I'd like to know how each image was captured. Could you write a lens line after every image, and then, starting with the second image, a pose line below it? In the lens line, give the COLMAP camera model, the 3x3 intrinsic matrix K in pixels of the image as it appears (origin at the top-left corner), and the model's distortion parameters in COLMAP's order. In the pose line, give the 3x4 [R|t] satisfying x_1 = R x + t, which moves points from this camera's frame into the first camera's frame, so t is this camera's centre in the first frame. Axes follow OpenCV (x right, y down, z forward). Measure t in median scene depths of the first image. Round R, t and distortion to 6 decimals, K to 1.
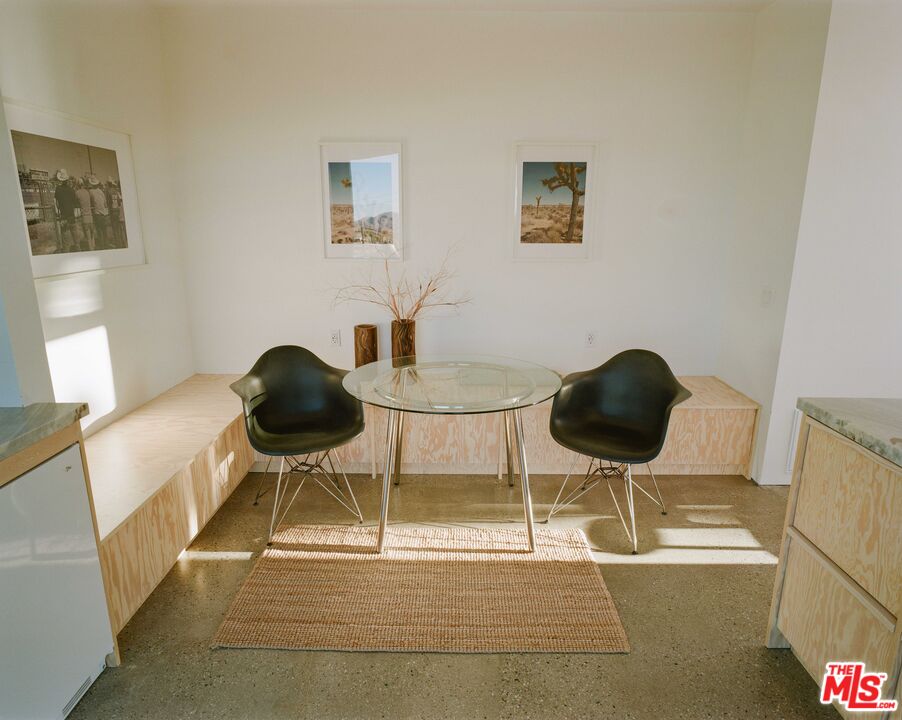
lens RADIAL K [[563.2, 0, 451.0], [0, 563.2, 360.0], [0, 0, 1]] dist [0.012379, -0.003392]
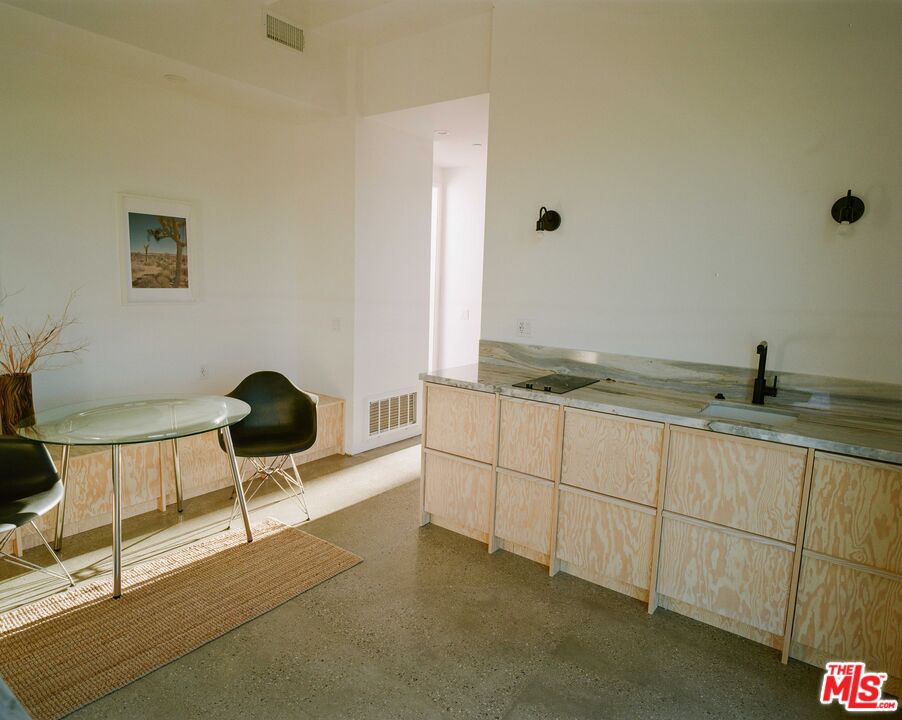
lens RADIAL K [[563.2, 0, 451.0], [0, 563.2, 360.0], [0, 0, 1]] dist [0.012379, -0.003392]
pose [[0.603237, -0.105919, 0.790498, -0.369067], [0.165513, 0.986190, 0.005835, 0.015757], [-0.780199, 0.127318, 0.612437, -0.085844]]
